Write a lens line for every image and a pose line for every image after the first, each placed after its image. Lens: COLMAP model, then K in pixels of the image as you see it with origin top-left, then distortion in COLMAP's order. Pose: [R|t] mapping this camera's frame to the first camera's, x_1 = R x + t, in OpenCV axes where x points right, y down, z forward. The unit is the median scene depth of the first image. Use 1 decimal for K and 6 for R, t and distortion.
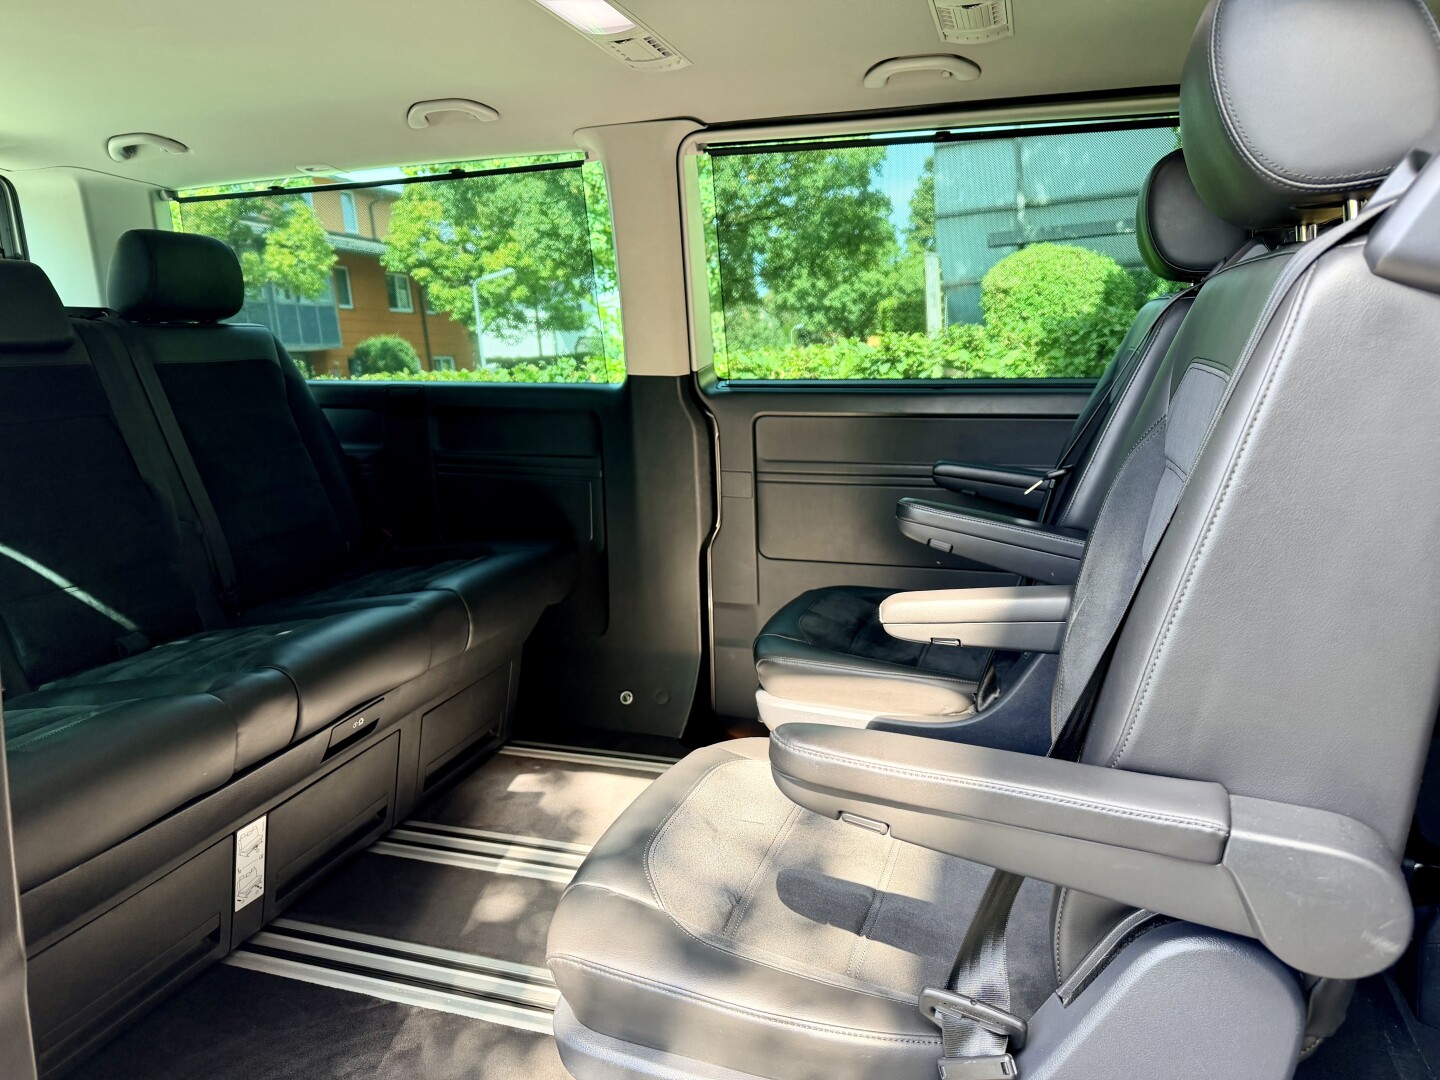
lens RADIAL K [[1012.3, 0, 720.0], [0, 1012.3, 540.0], [0, 0, 1]] dist [0.153807, -0.180818]
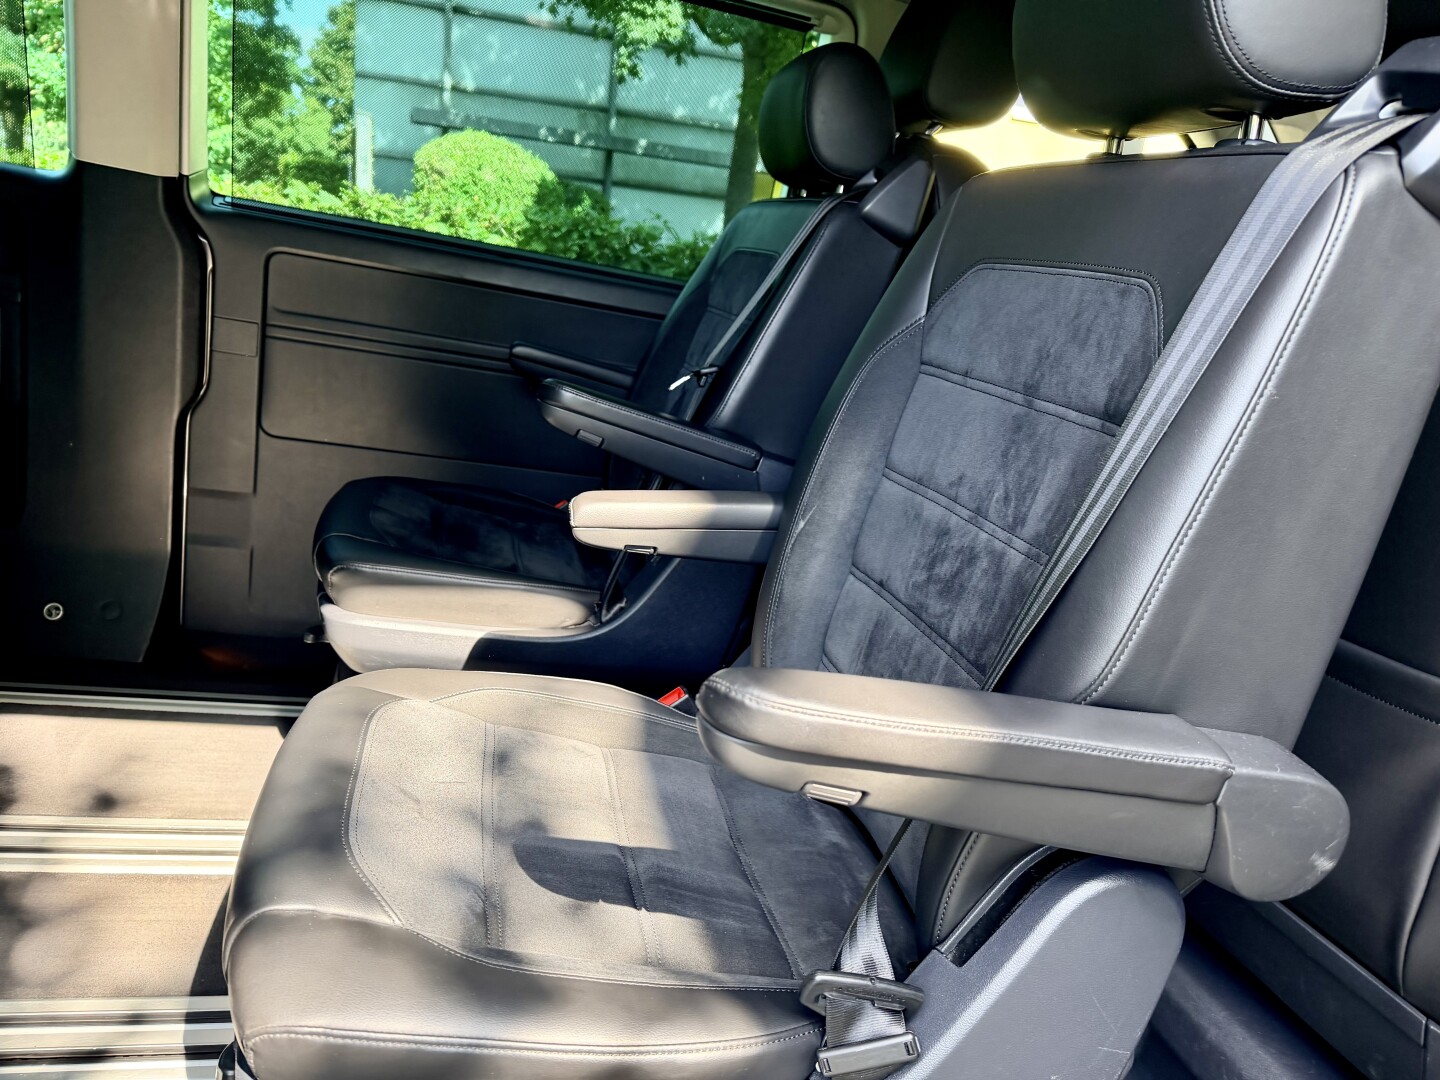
lens RADIAL K [[1029.9, 0, 720.0], [0, 1029.9, 540.0], [0, 0, 1]] dist [0.118883, -0.184024]
pose [[0.843124, 0.022842, 0.537234, -0.101904], [-0.075576, 0.994214, 0.076336, 0.010459], [-0.532382, -0.104962, 0.839972, 0.121707]]
